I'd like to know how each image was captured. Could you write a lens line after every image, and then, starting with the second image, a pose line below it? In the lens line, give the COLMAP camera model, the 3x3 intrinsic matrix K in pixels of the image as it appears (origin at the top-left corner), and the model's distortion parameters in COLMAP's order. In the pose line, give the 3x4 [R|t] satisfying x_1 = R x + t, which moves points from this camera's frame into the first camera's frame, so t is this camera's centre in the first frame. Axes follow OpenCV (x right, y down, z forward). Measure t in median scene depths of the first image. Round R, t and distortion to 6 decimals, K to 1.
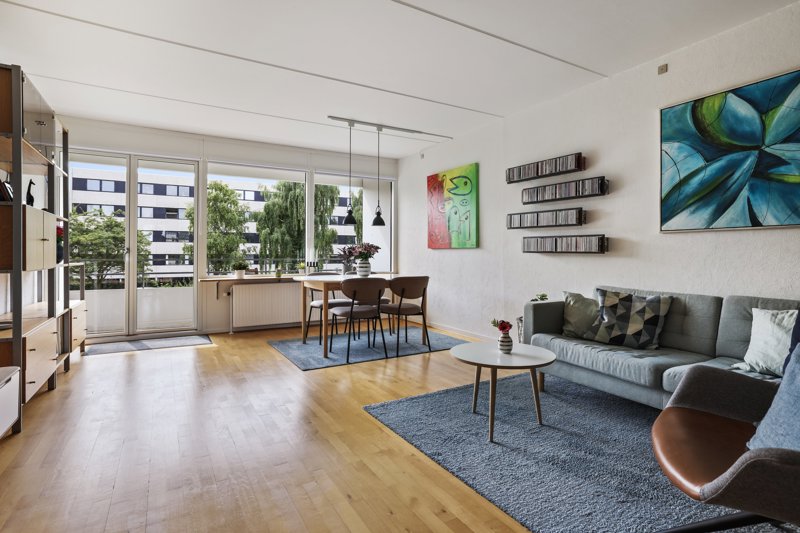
lens RADIAL K [[418.8, 0, 401.7], [0, 418.8, 256.0], [0, 0, 1]] dist [-0.002005, 0.000068]
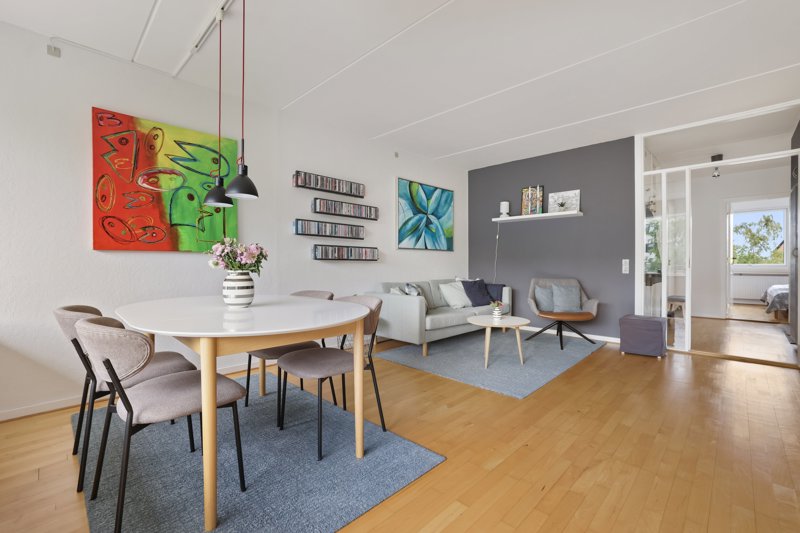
lens RADIAL K [[347.7, 0, 396.5], [0, 347.7, 259.5], [0, 0, 1]] dist [-0.000705, 0.000168]
pose [[-0.247037, 0.005299, 0.968992, -0.483202], [0.005597, 0.999976, -0.004042, -0.003126], [-0.968990, 0.004425, -0.247061, 0.838887]]
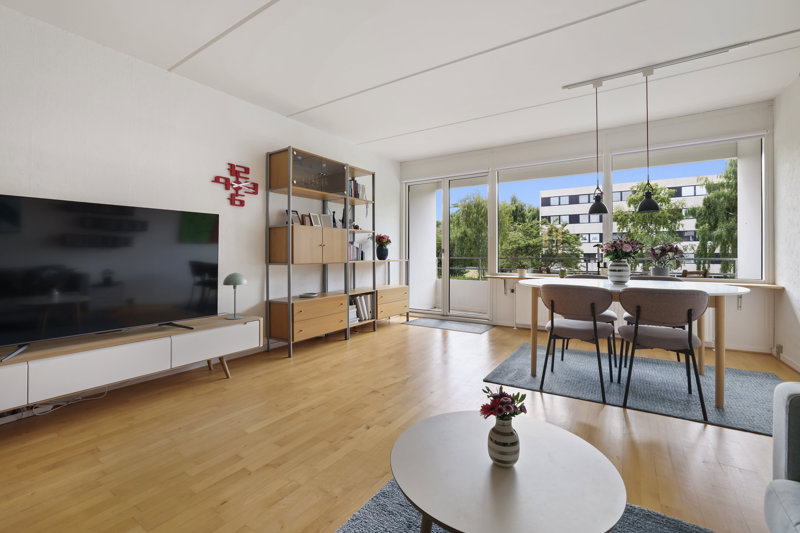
lens RADIAL K [[356.9, 0, 397.7], [0, 356.9, 252.1], [0, 0, 1]] dist [-0.018591, 0.000062]
pose [[0.443415, -0.007125, -0.896288, 0.268218], [-0.000153, 0.999968, -0.008024, -0.000700], [0.896317, 0.003695, 0.443399, 0.346745]]
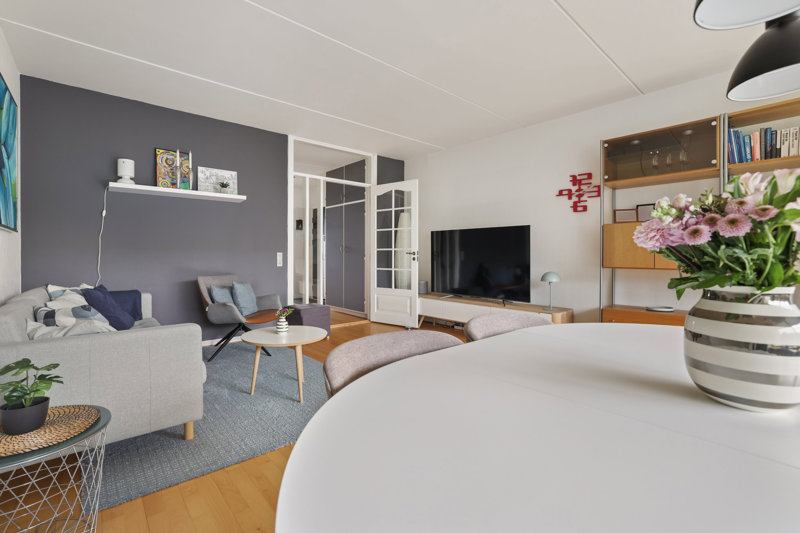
lens RADIAL K [[356.9, 0, 397.7], [0, 356.9, 252.1], [0, 0, 1]] dist [-0.018591, 0.000062]
pose [[-0.984877, -0.007020, -0.173112, 0.034422], [-0.007798, 0.999962, 0.003813, -0.010135], [0.173079, 0.005105, -0.984895, 1.001661]]
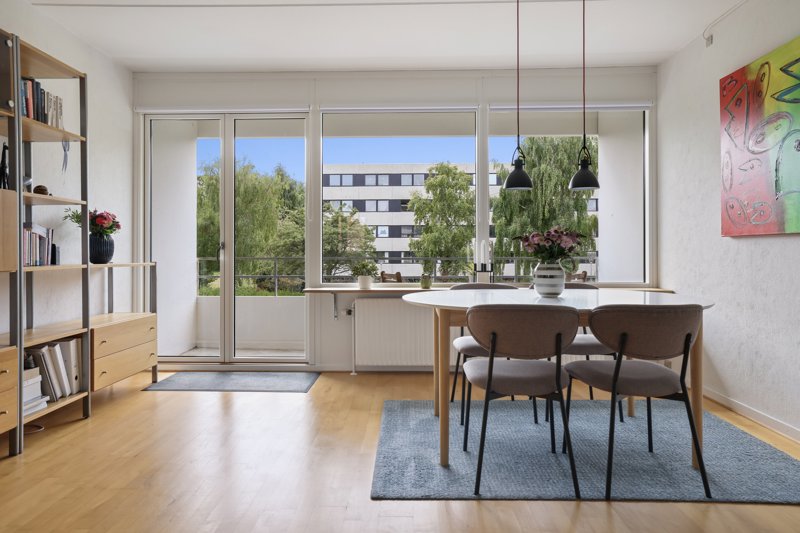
lens RADIAL K [[513.5, 0, 394.3], [0, 513.5, 252.1], [0, 0, 1]] dist [-0.008143, 0.032656]
pose [[0.847279, -0.002118, -0.531144, 0.065312], [0.000781, 0.999996, -0.002741, -0.000092], [0.531148, 0.001907, 0.847277, 0.374395]]
